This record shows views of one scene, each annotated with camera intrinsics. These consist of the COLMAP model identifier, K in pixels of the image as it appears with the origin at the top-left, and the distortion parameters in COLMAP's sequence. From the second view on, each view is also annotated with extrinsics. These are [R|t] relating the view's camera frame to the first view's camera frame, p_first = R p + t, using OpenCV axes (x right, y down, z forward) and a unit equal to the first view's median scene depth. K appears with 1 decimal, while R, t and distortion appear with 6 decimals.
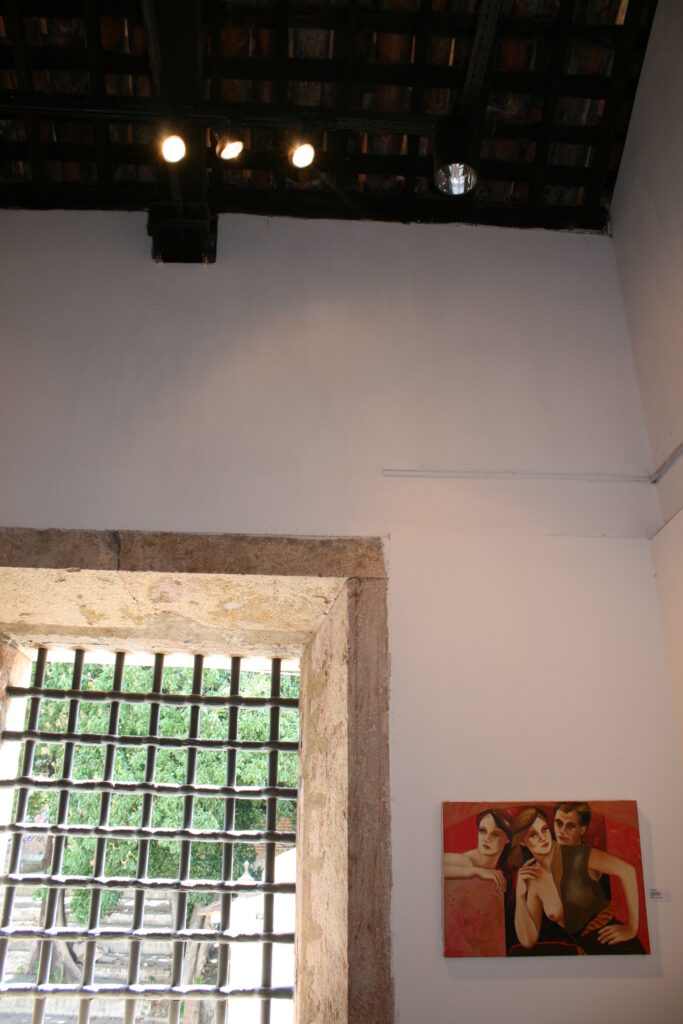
lens RADIAL K [[843.6, 0, 341.4], [0, 843.6, 506.7], [0, 0, 1]] dist [-0.158887, 0.145154]
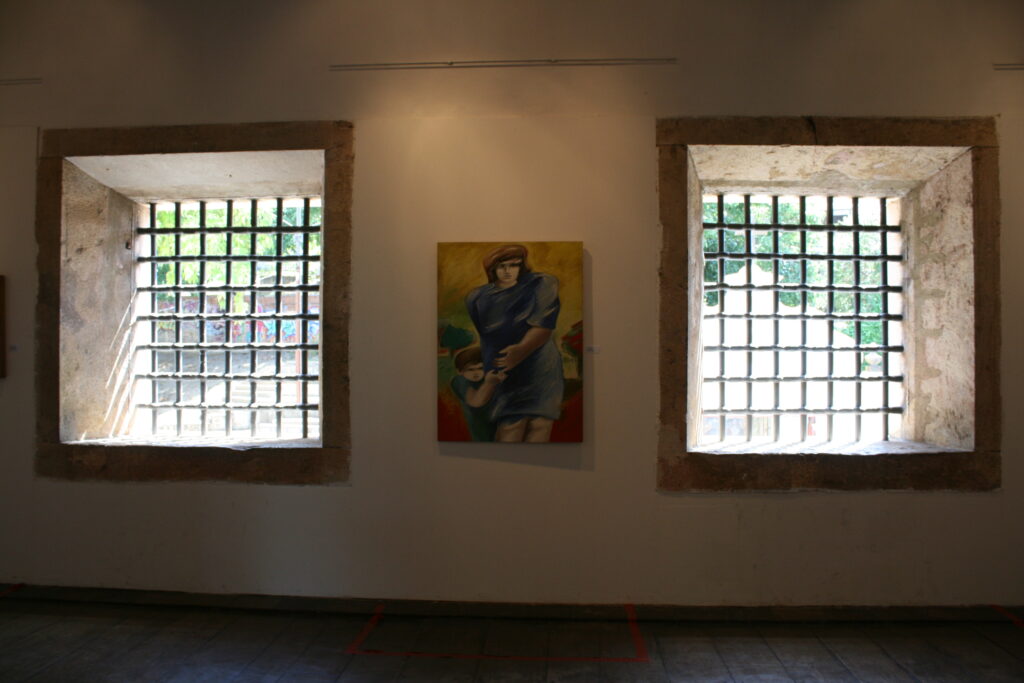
lens RADIAL K [[843.6, 0, 512.0], [0, 843.6, 341.5], [0, 0, 1]] dist [-0.158887, 0.145154]
pose [[0.994323, -0.008415, -0.106067, -0.635669], [0.049256, 0.920023, 0.388757, -0.190183], [0.094312, -0.391775, 0.915215, -0.492103]]
